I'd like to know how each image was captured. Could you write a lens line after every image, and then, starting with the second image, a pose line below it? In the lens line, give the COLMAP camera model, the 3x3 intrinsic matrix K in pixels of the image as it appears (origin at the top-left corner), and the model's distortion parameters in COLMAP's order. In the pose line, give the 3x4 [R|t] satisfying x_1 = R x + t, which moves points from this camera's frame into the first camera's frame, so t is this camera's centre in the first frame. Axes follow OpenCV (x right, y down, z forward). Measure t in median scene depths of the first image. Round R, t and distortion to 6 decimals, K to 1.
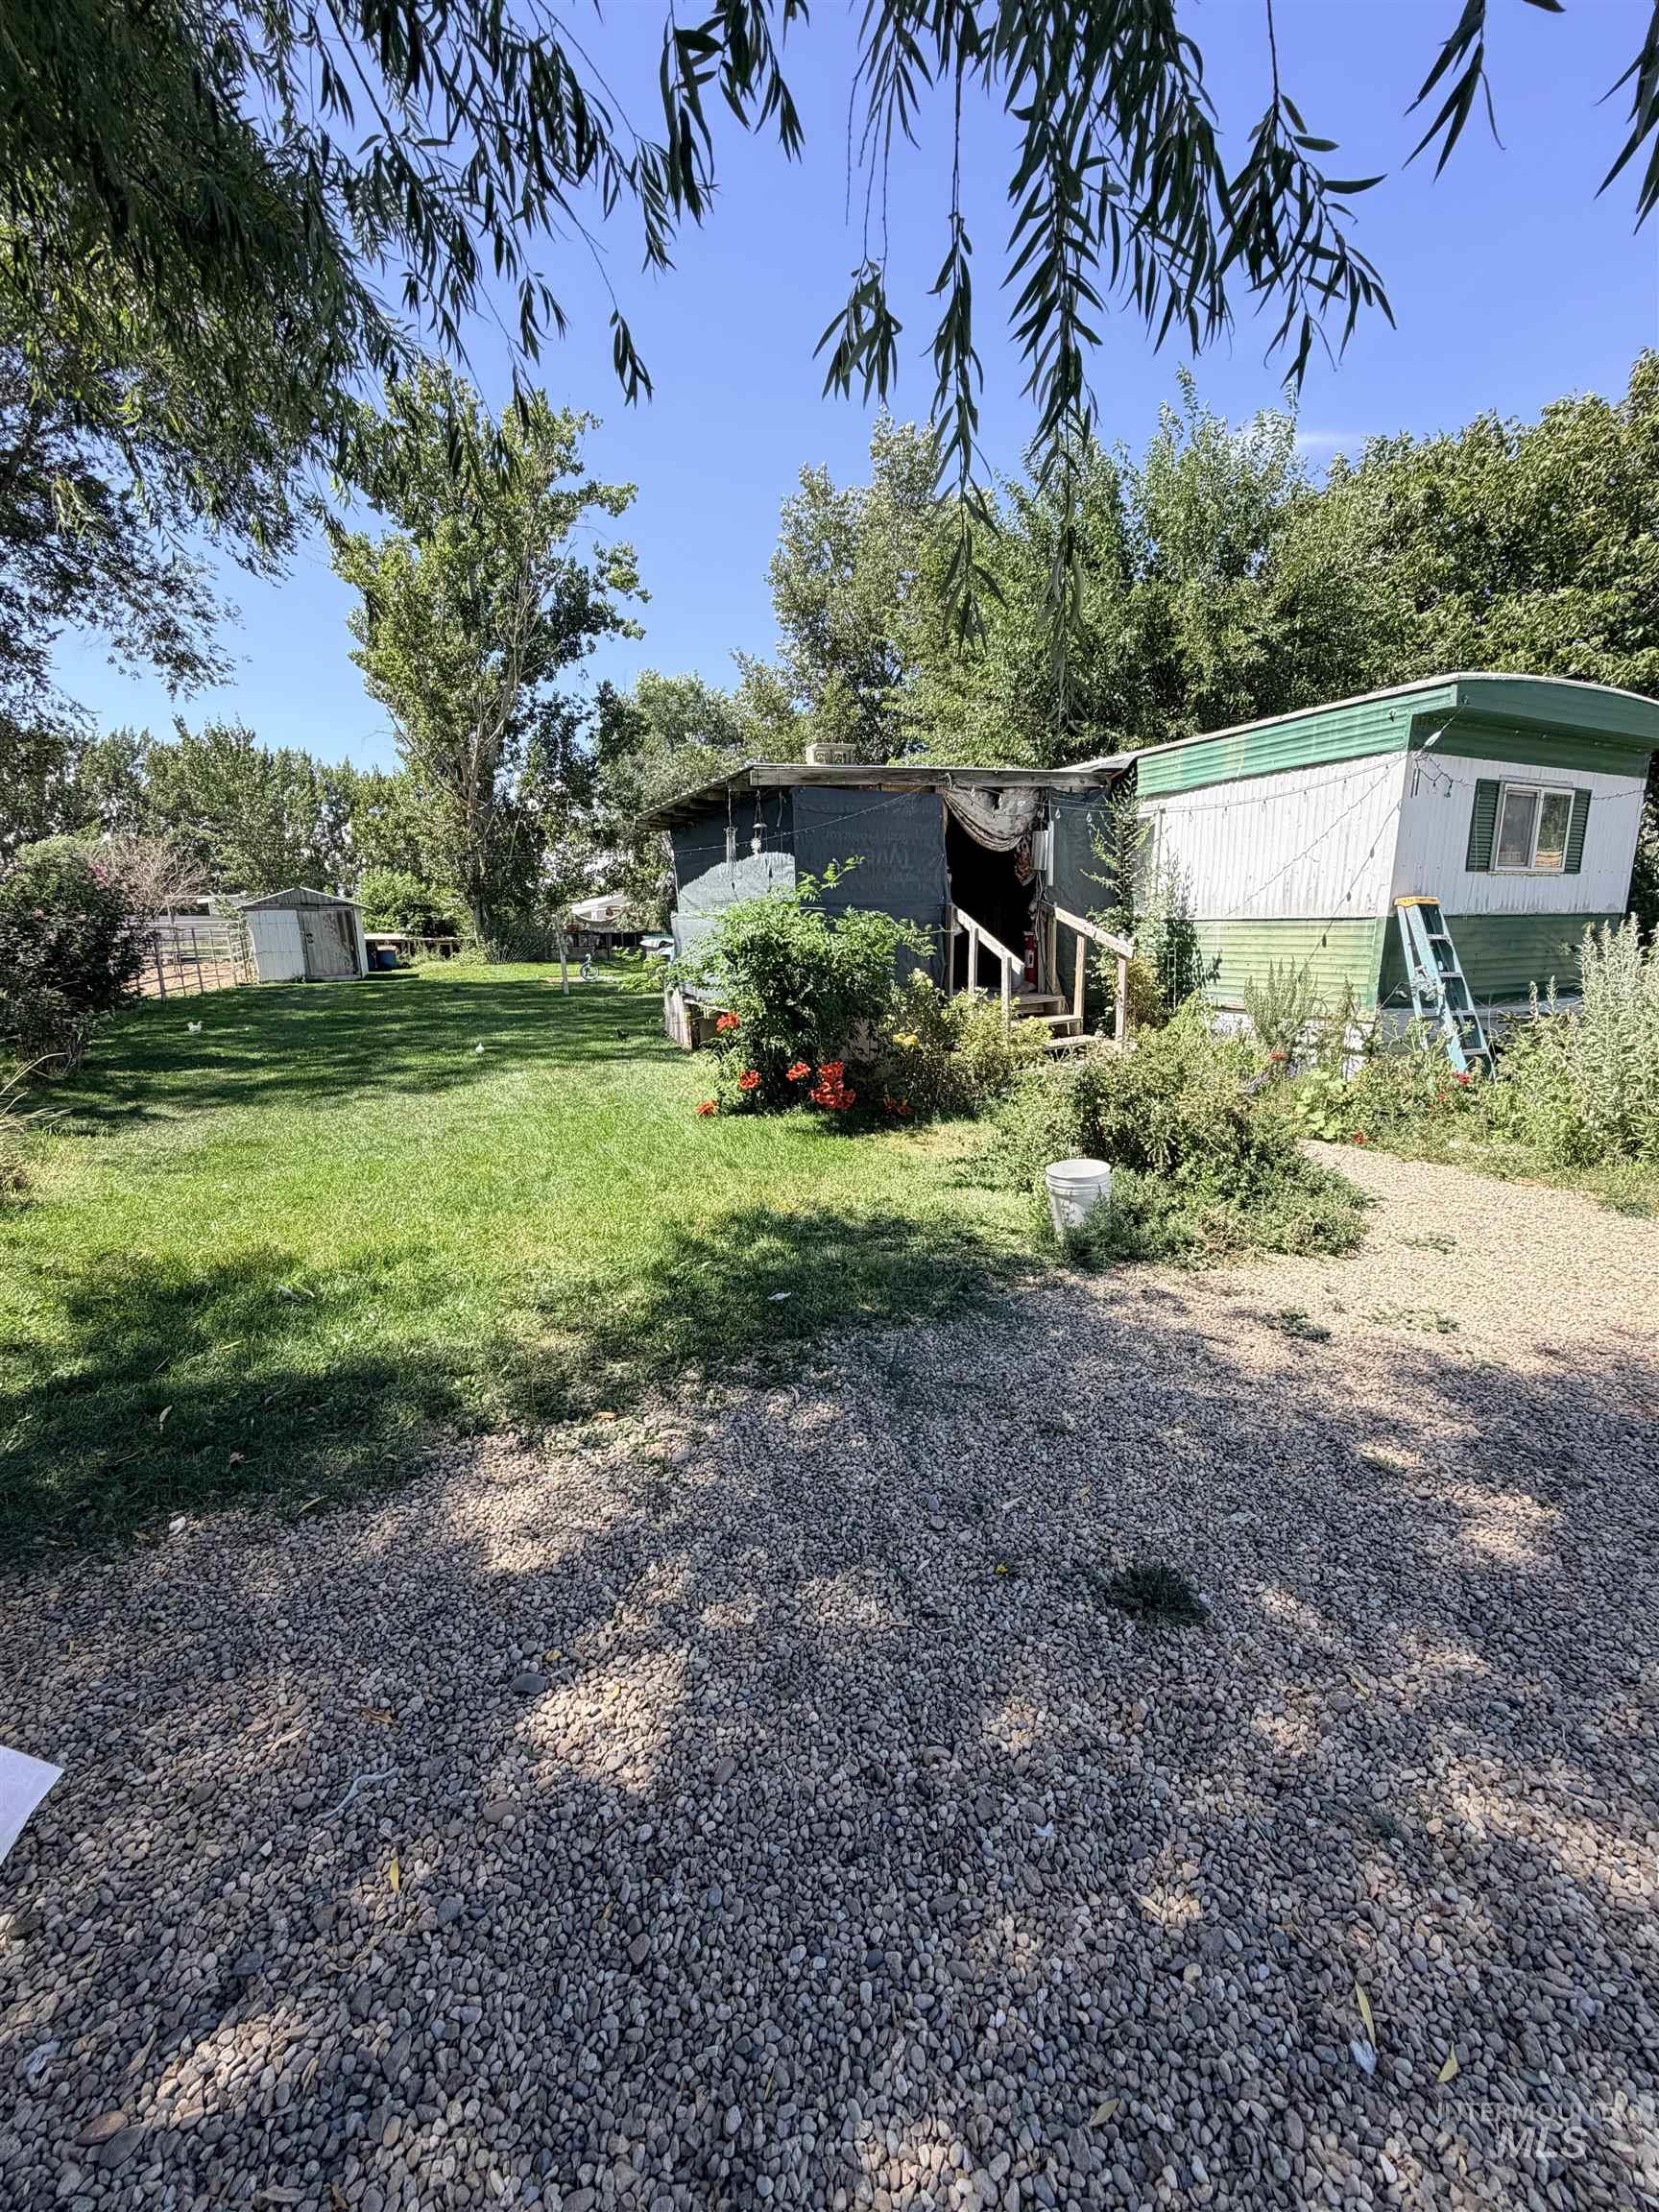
lens RADIAL K [[877.5, 0, 837.6], [0, 877.5, 1091.4], [0, 0, 1]] dist [-0.000818, -0.000299]
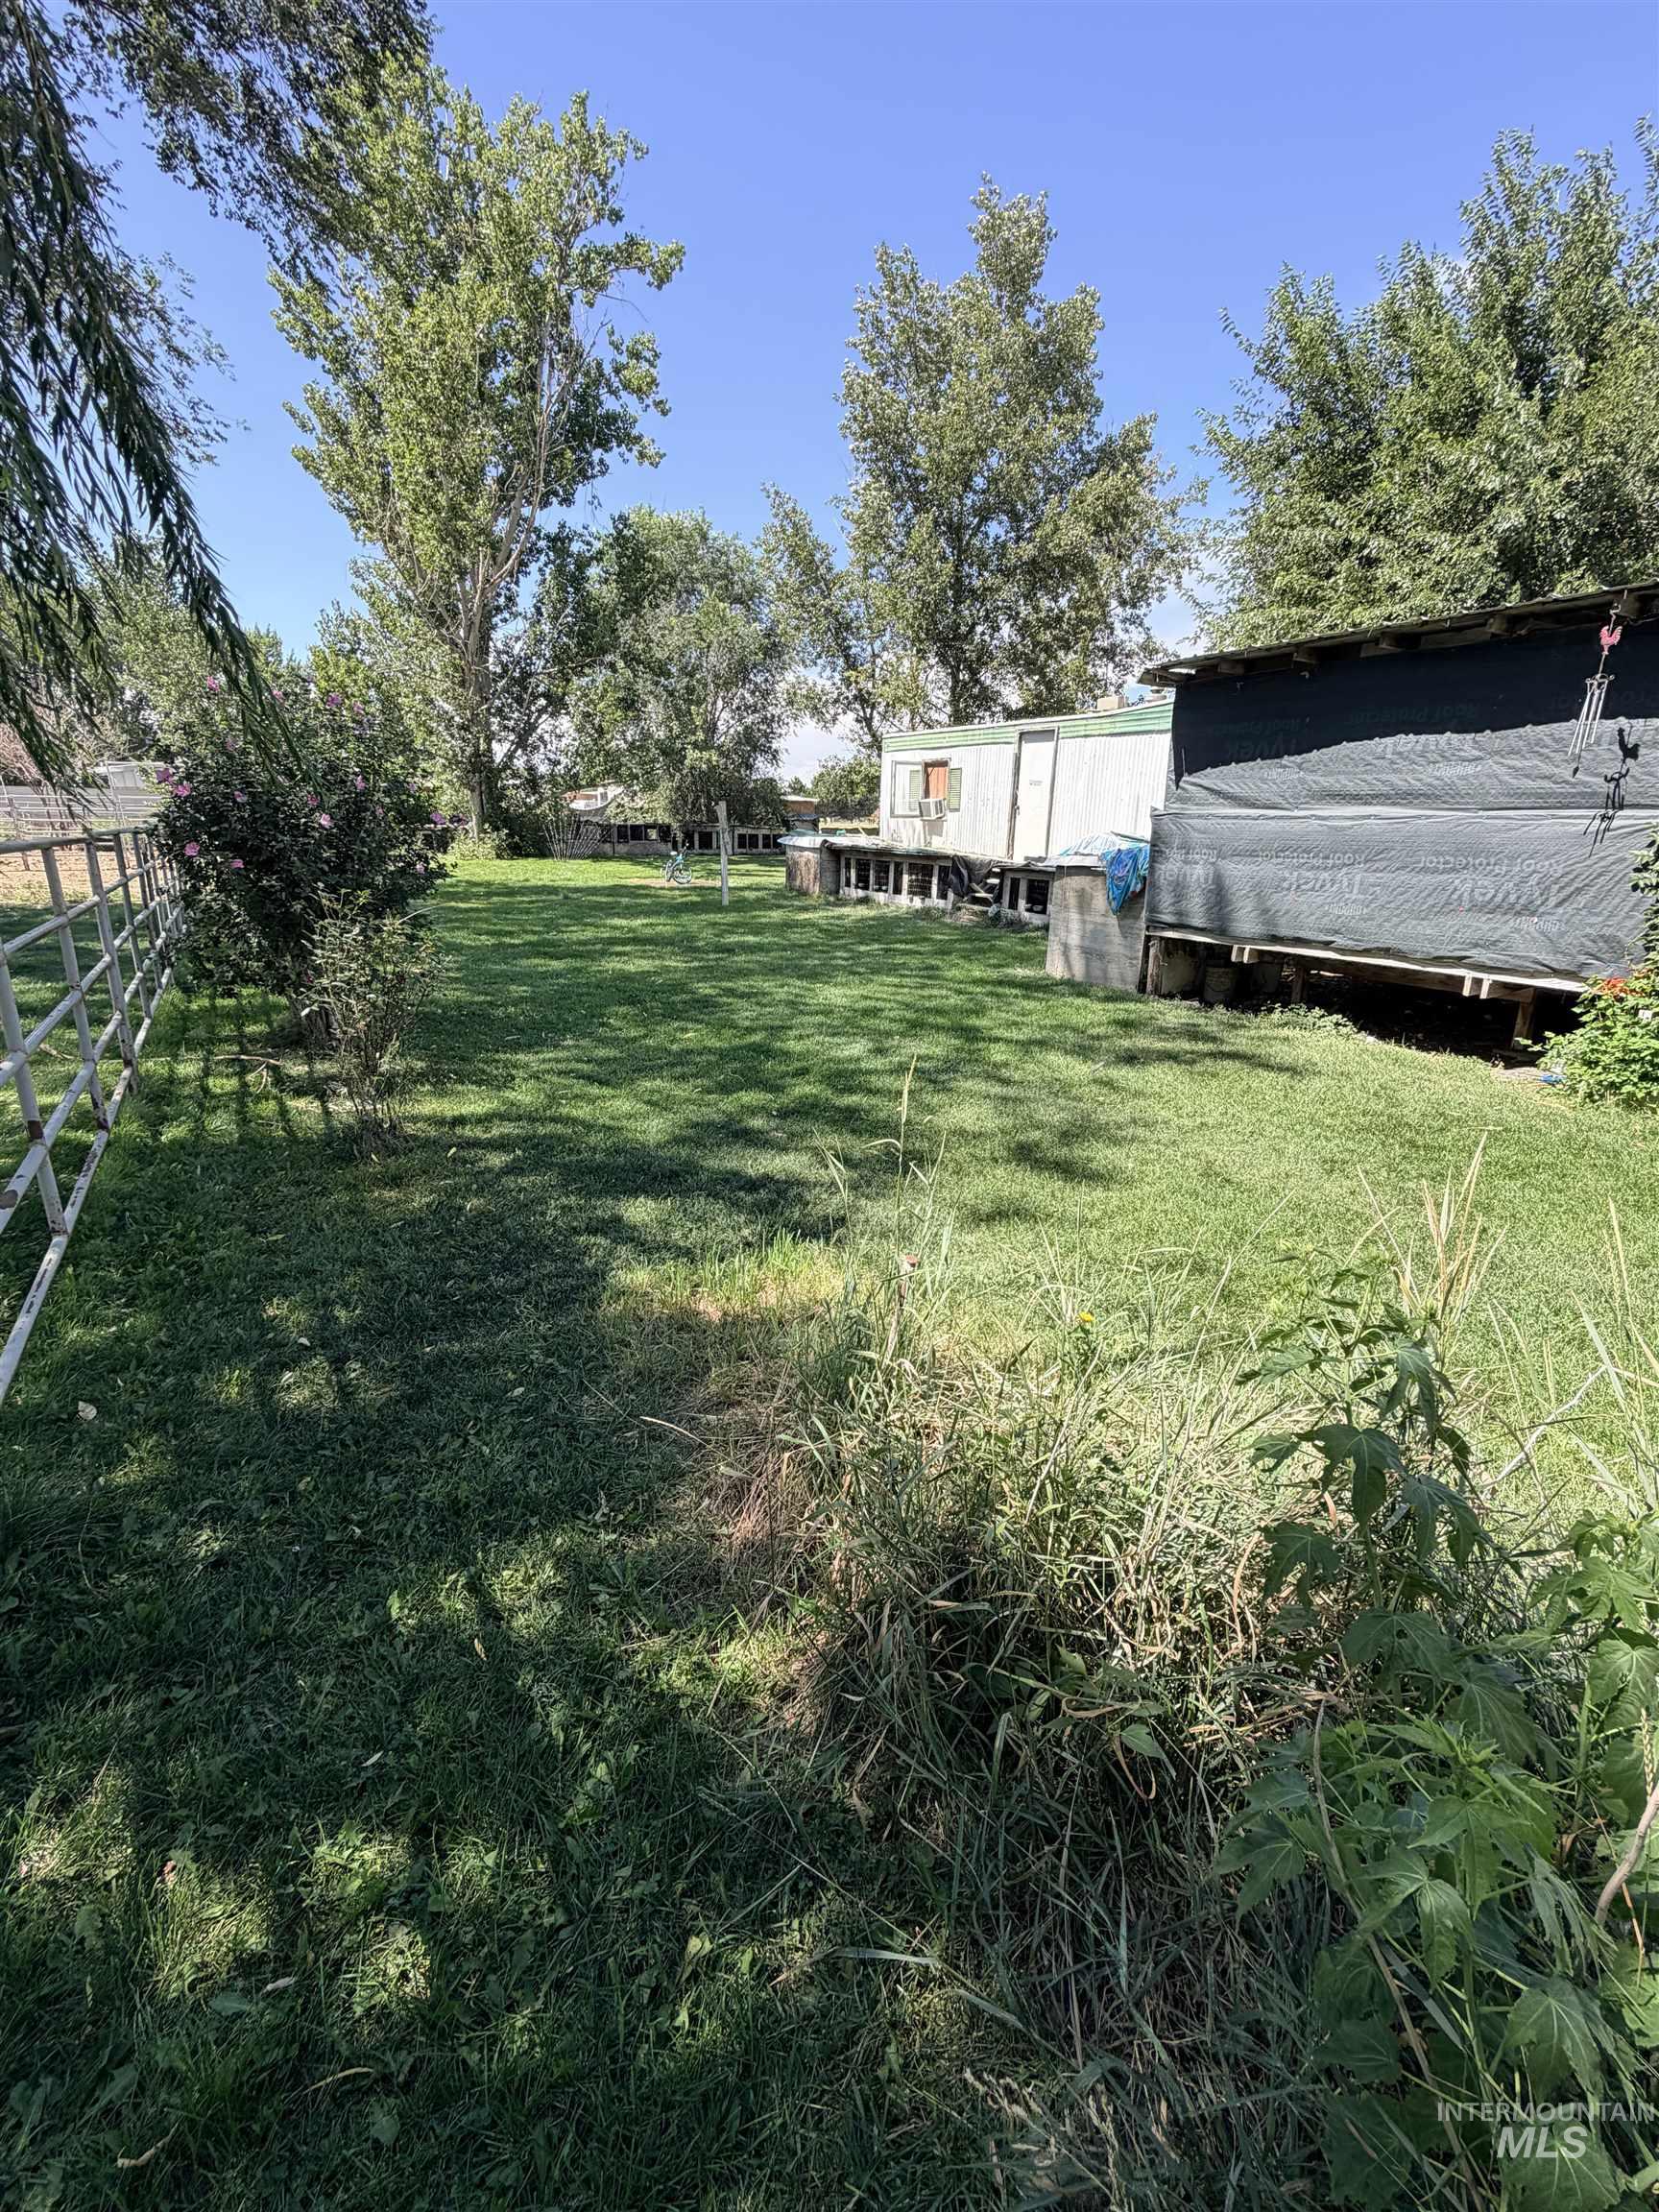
lens RADIAL K [[877.5, 0, 837.6], [0, 877.5, 1091.4], [0, 0, 1]] dist [-0.000818, -0.000299]
pose [[0.992082, -0.007703, 0.125354, -0.174681], [-0.006046, 0.994031, 0.108928, -0.016526], [-0.125445, -0.108824, 0.986114, 0.101145]]
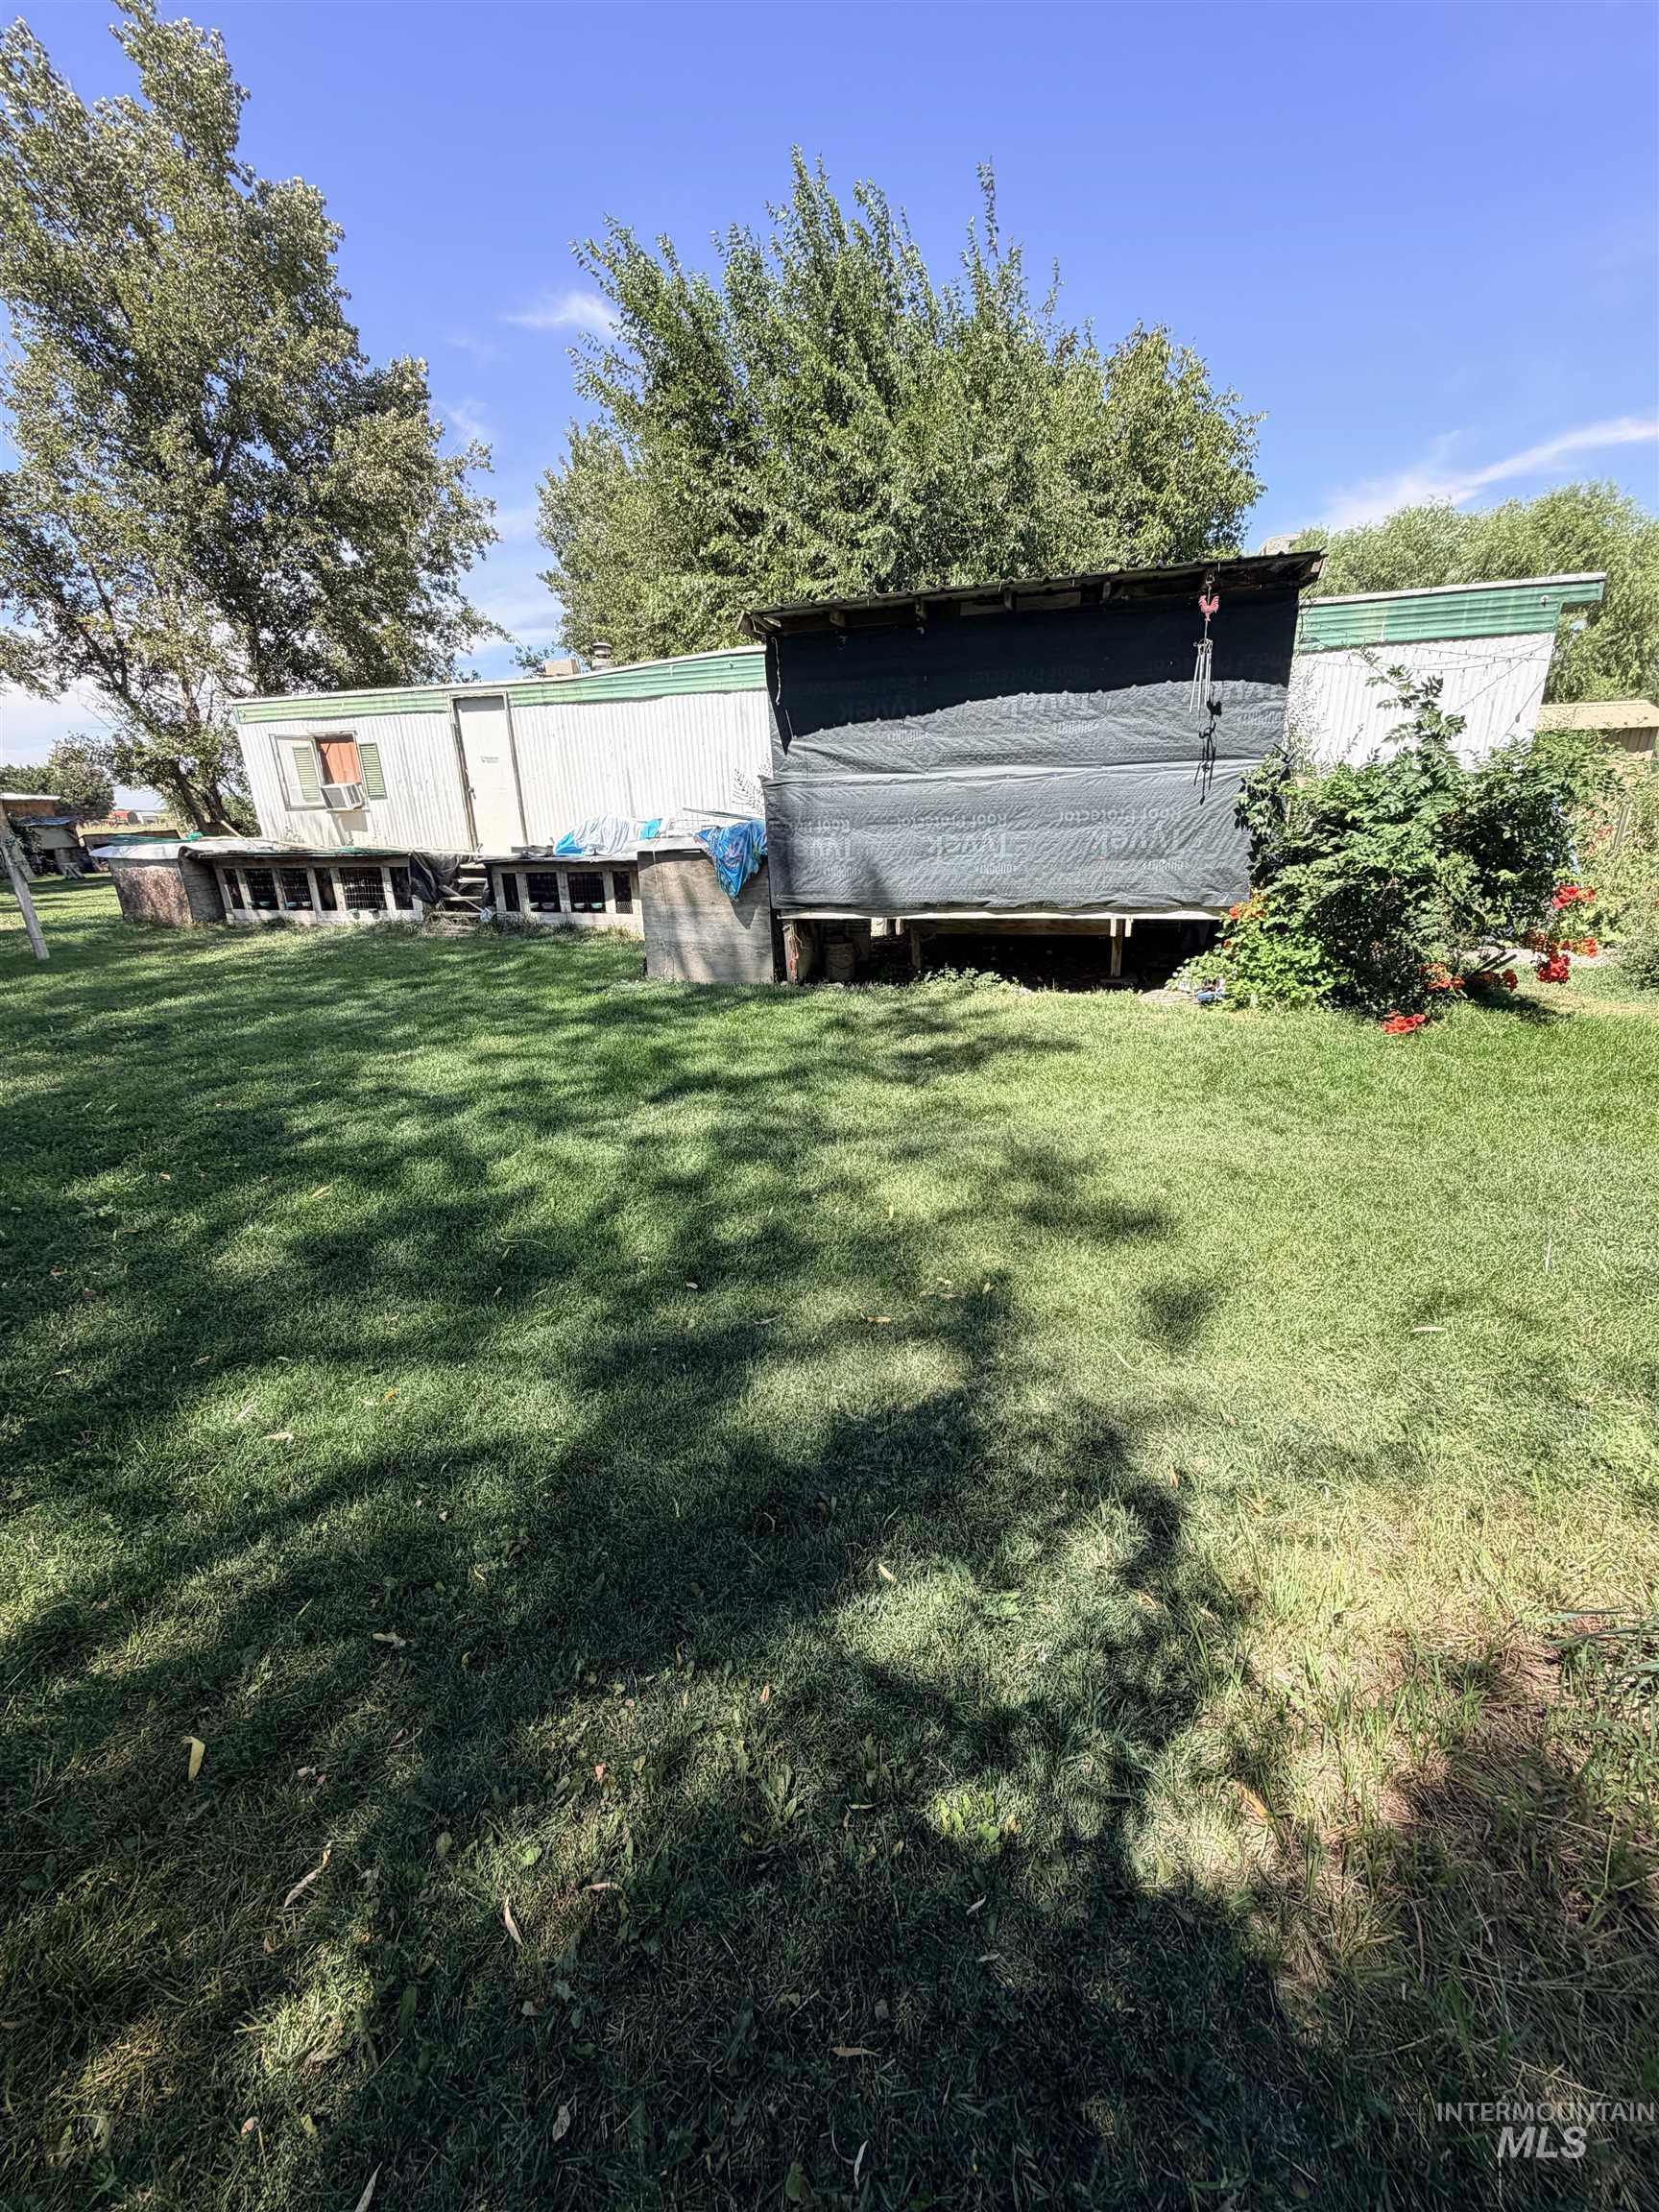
lens RADIAL K [[877.5, 0, 837.6], [0, 877.5, 1091.4], [0, 0, 1]] dist [-0.000818, -0.000299]
pose [[0.671616, -0.242751, 0.700003, -0.212357], [0.163481, 0.970069, 0.179554, -0.028965], [-0.722638, -0.006154, 0.691200, 0.172823]]
